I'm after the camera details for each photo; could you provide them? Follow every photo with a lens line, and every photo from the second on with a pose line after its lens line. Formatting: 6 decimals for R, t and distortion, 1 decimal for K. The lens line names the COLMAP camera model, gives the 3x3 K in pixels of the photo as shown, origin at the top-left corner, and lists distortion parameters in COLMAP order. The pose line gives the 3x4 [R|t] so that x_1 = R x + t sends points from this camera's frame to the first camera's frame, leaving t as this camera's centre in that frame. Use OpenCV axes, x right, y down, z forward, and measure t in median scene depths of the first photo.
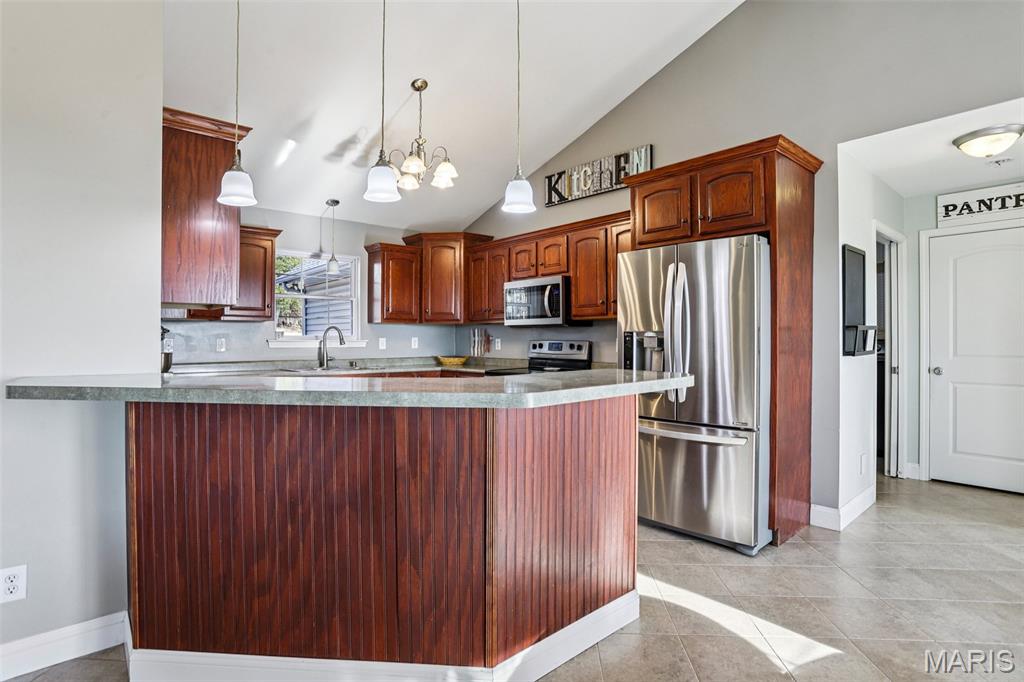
lens RADIAL K [[510.8, 0, 518.7], [0, 510.8, 339.9], [0, 0, 1]] dist [-0.021561, 0.001496]
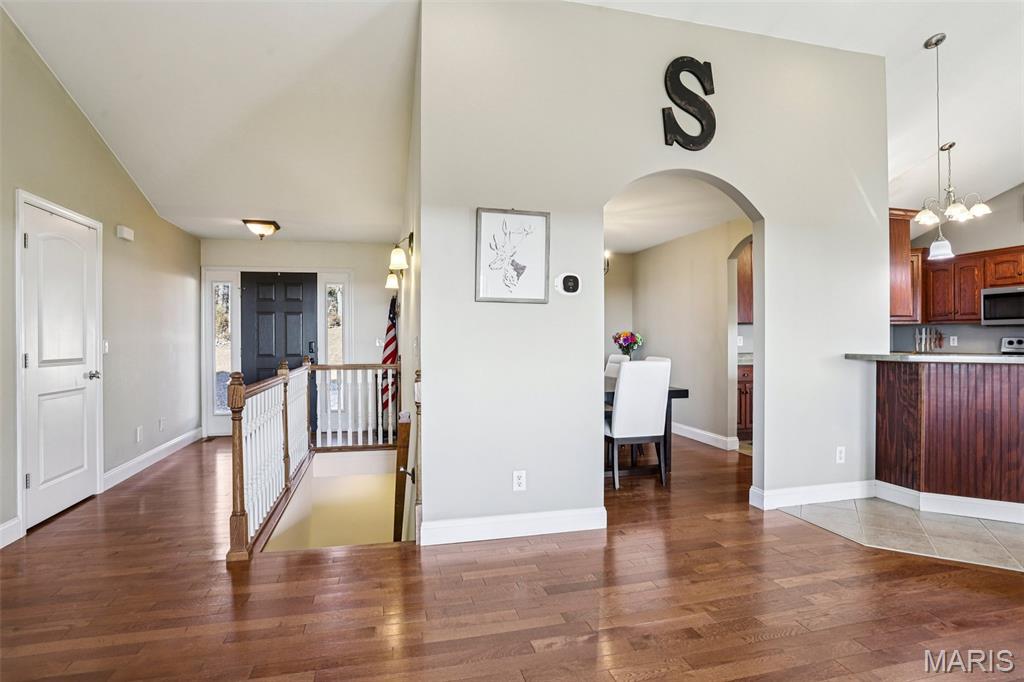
lens RADIAL K [[510.8, 0, 506.0], [0, 510.8, 336.0], [0, 0, 1]] dist [-0.021561, 0.001496]
pose [[0.890352, -0.003090, -0.455262, -0.495405], [-0.001280, 0.999956, -0.009291, 0.010114], [0.455270, 0.008855, 0.890309, -0.562537]]
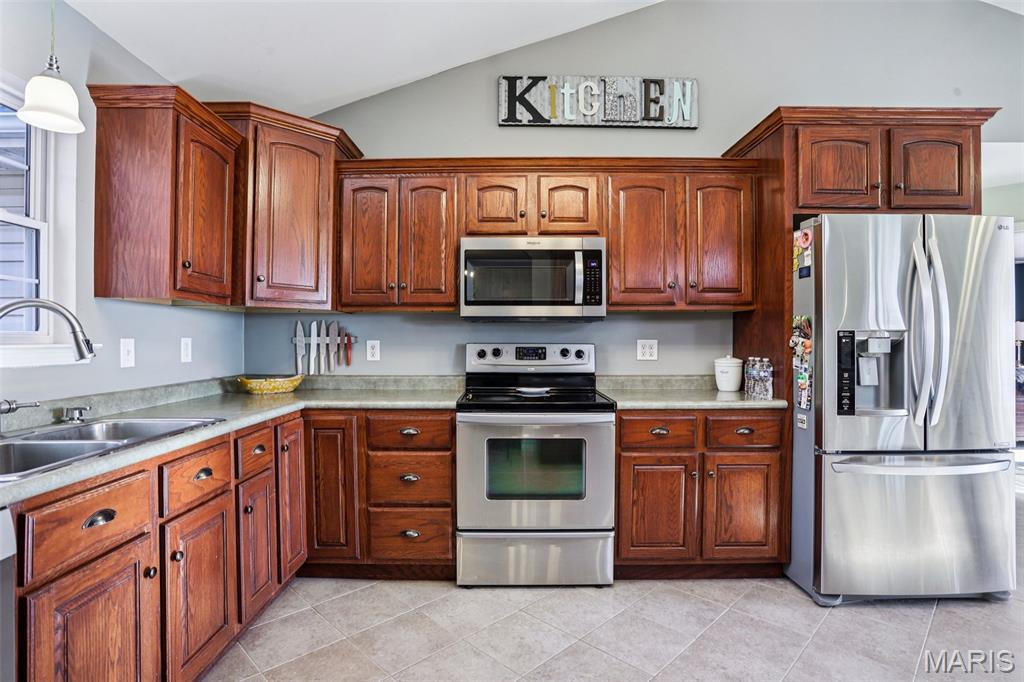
lens RADIAL K [[510.8, 0, 504.8], [0, 510.8, 339.9], [0, 0, 1]] dist [-0.021561, 0.001496]
pose [[0.675267, 0.003849, 0.737563, -0.406151], [0.001038, 0.999980, -0.006169, 0.000480], [-0.737573, 0.004931, 0.675250, 0.606561]]
